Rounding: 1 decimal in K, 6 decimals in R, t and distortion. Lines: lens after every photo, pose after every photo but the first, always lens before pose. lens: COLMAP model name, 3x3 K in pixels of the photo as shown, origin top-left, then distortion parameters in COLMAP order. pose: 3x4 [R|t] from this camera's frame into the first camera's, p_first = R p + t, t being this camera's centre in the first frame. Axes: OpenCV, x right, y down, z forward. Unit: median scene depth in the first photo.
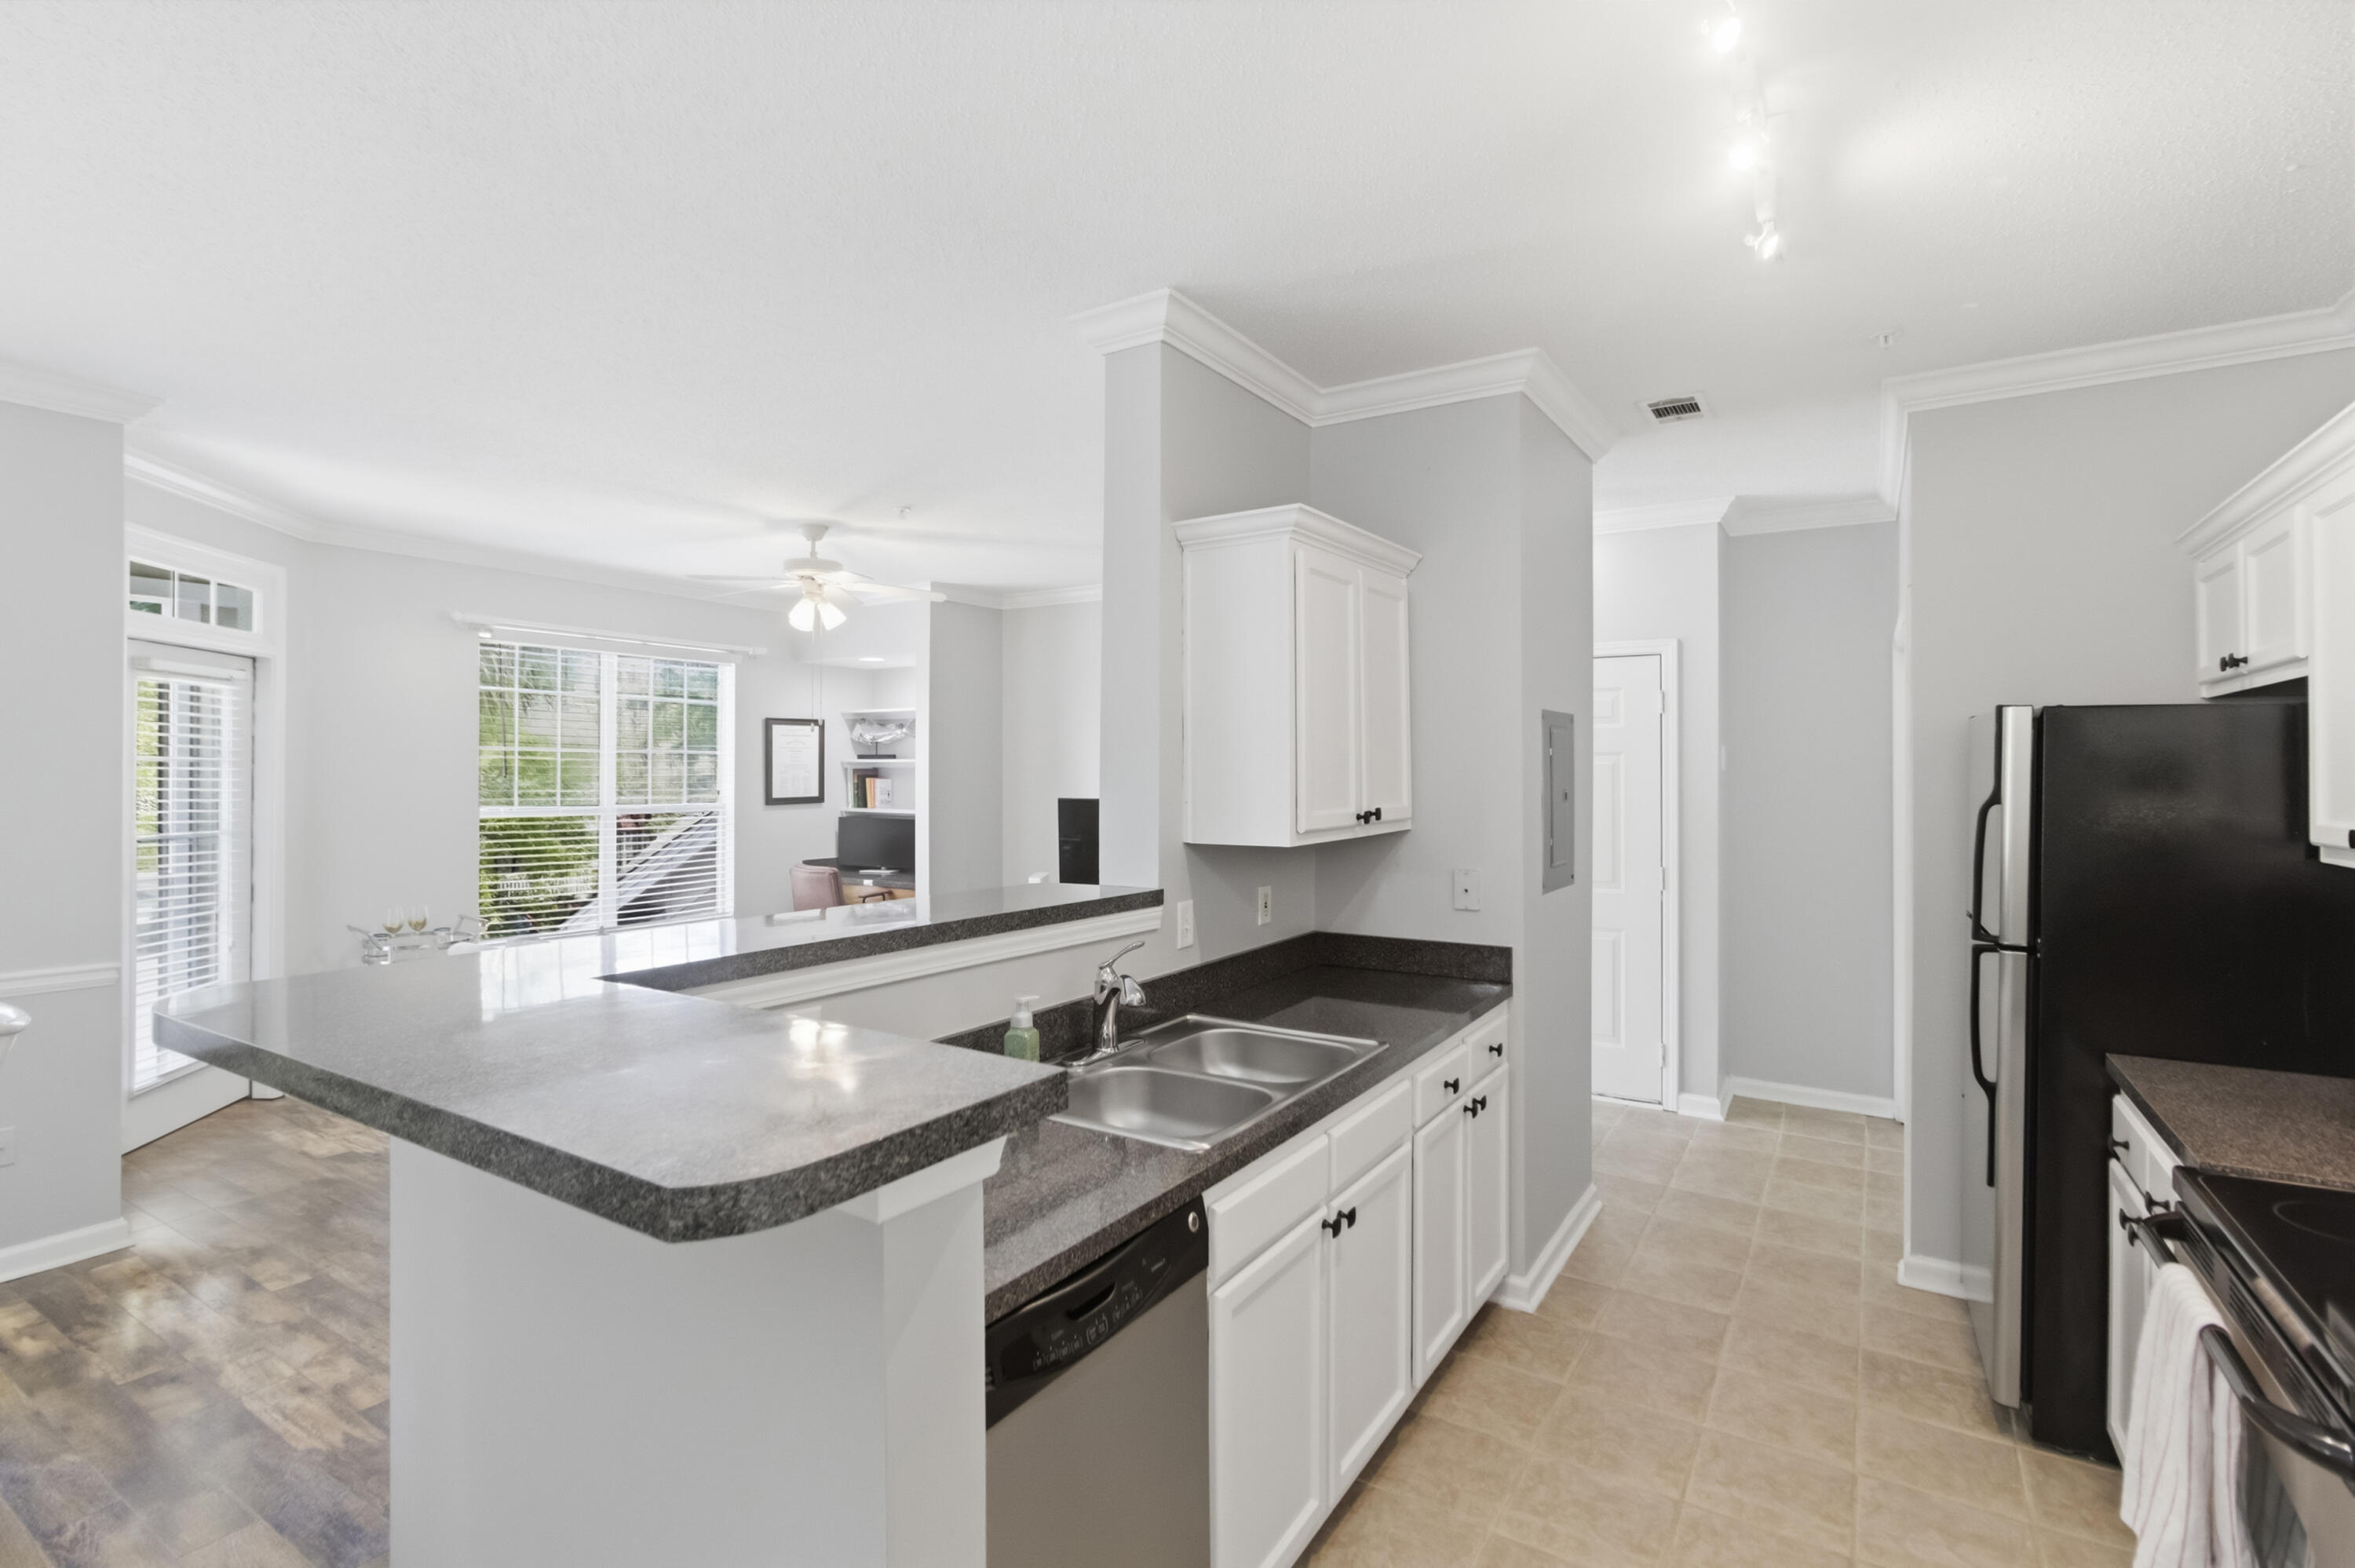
lens RADIAL K [[1111.0, 0, 1172.6], [0, 1111.0, 766.1], [0, 0, 1]] dist [-0.001131, 0.000137]
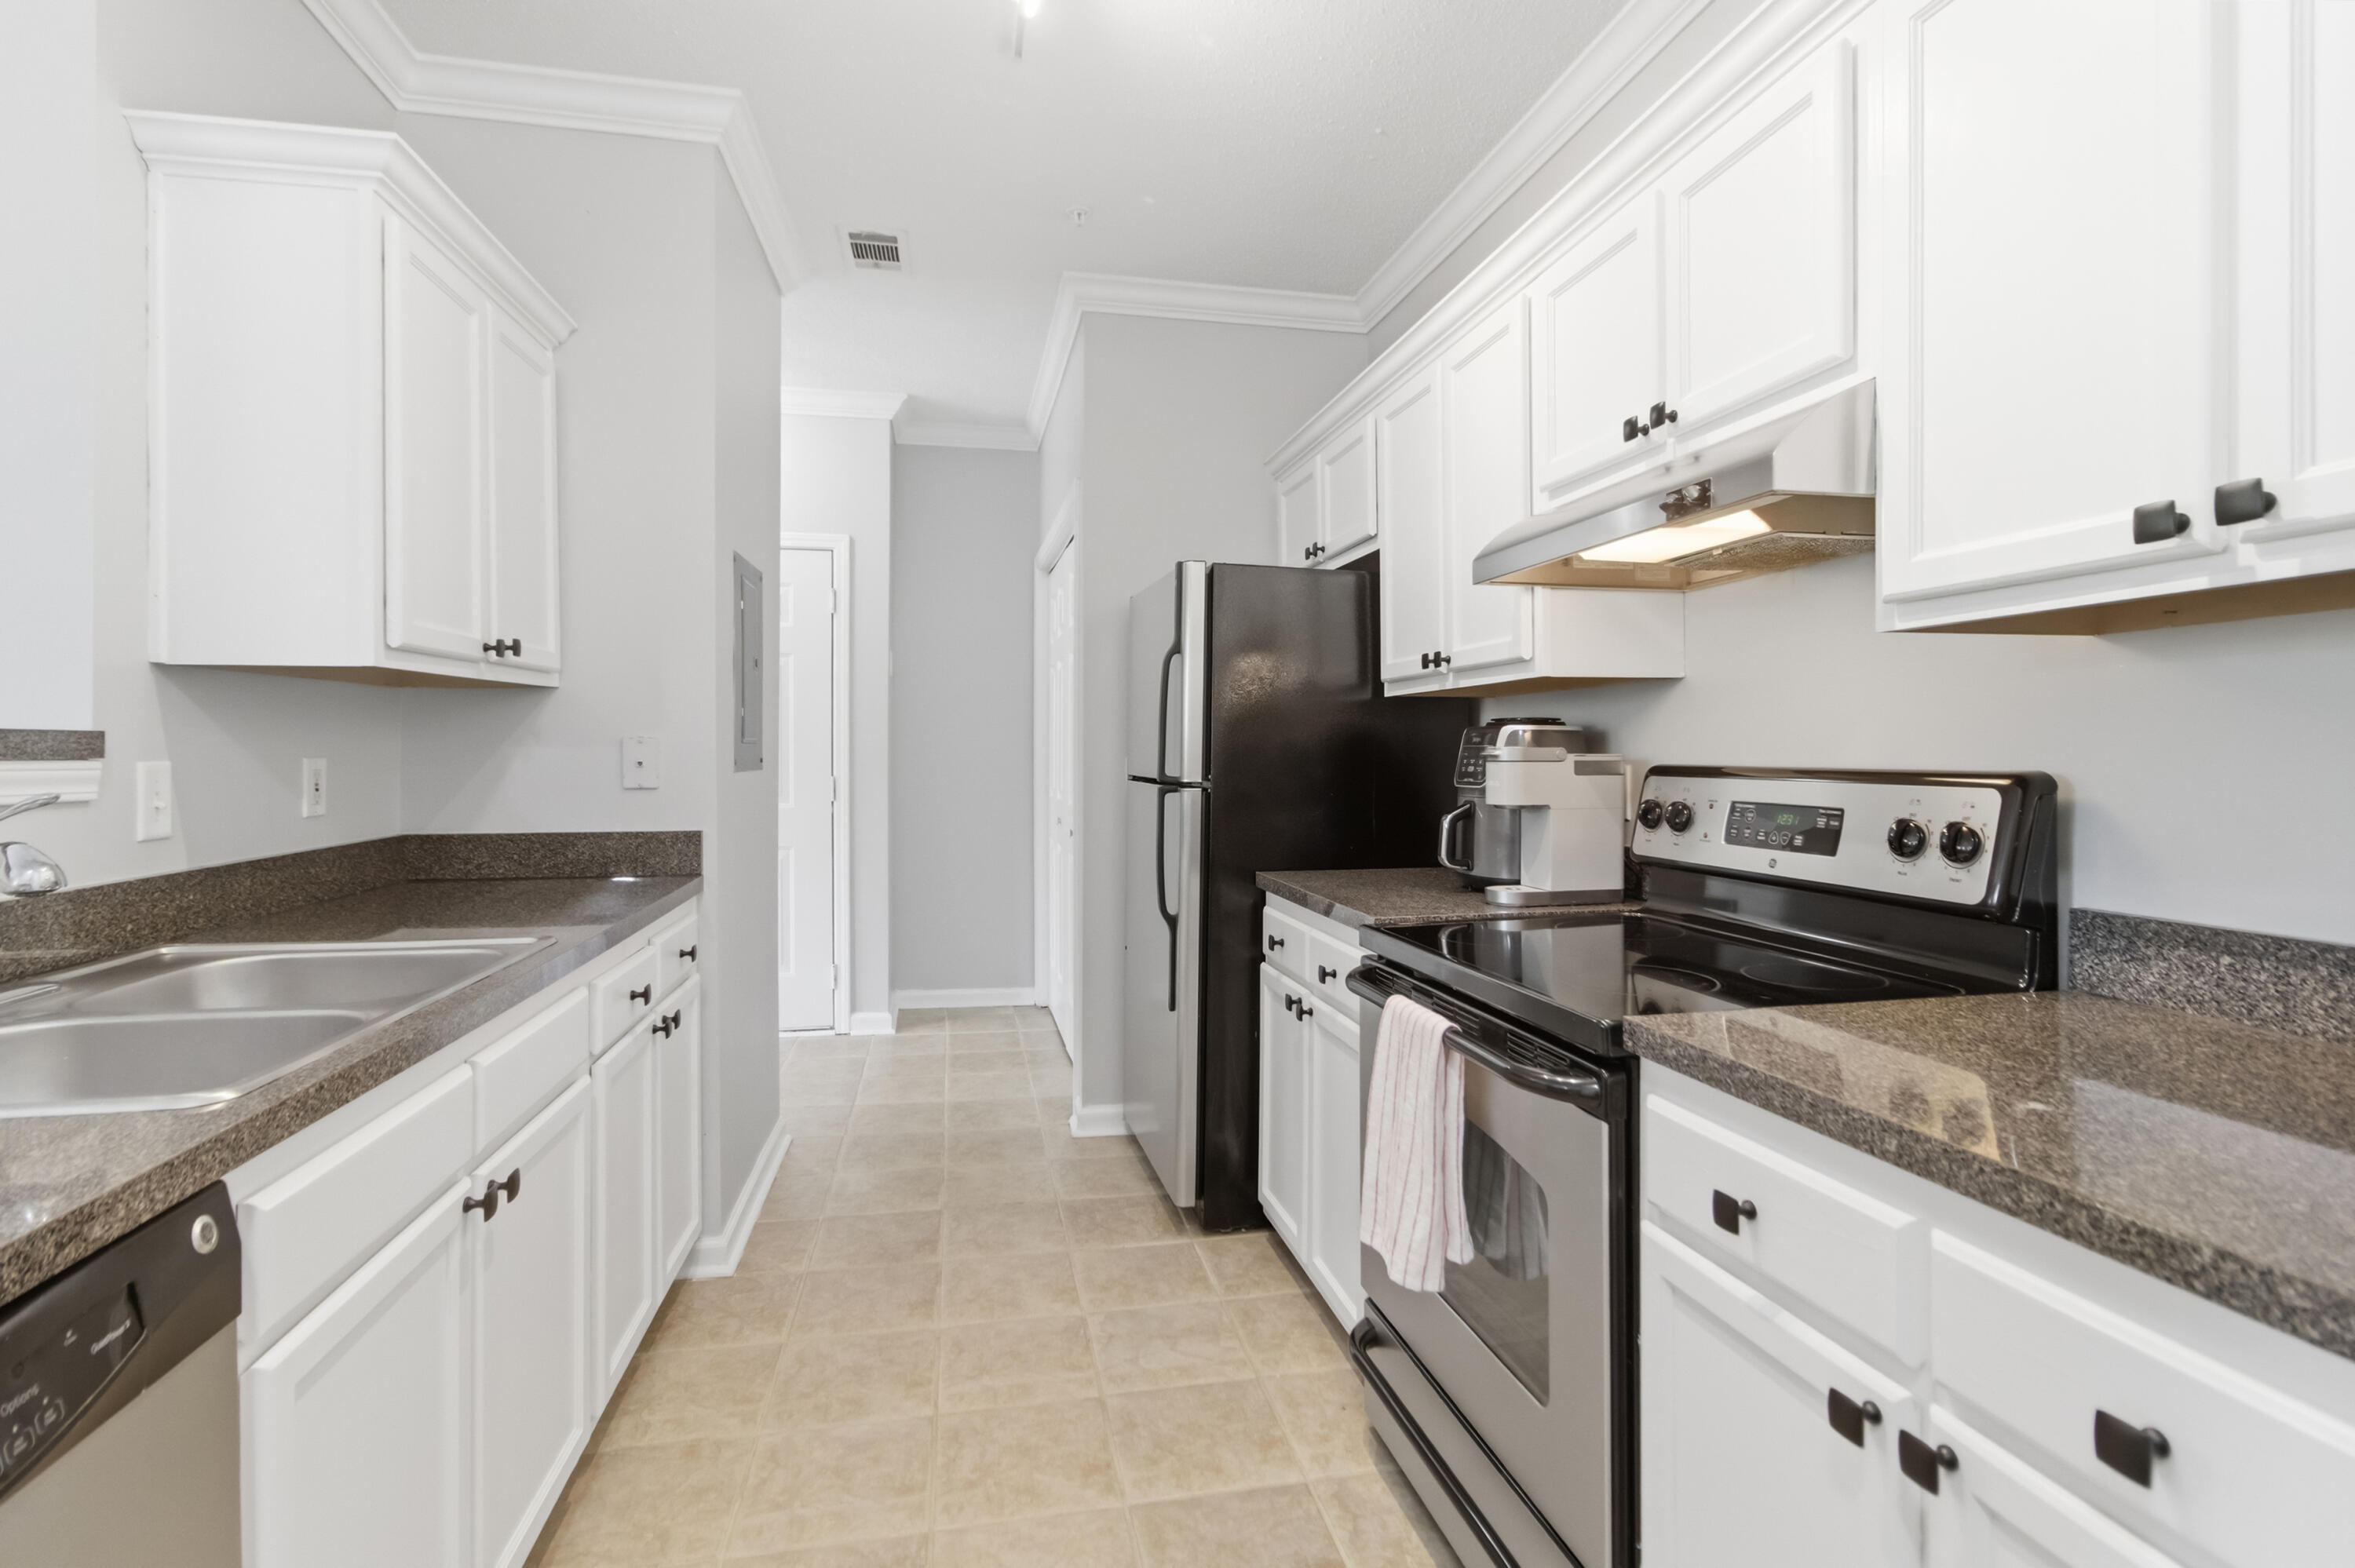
lens RADIAL K [[1100.6, 0, 1177.1], [0, 1100.6, 766.6], [0, 0, 1]] dist [-0.012948, 0.001789]
pose [[0.710351, -0.001905, 0.703845, -0.009783], [-0.000560, 0.999994, 0.003272, 0.125594], [-0.703848, -0.002718, 0.710346, 0.215586]]
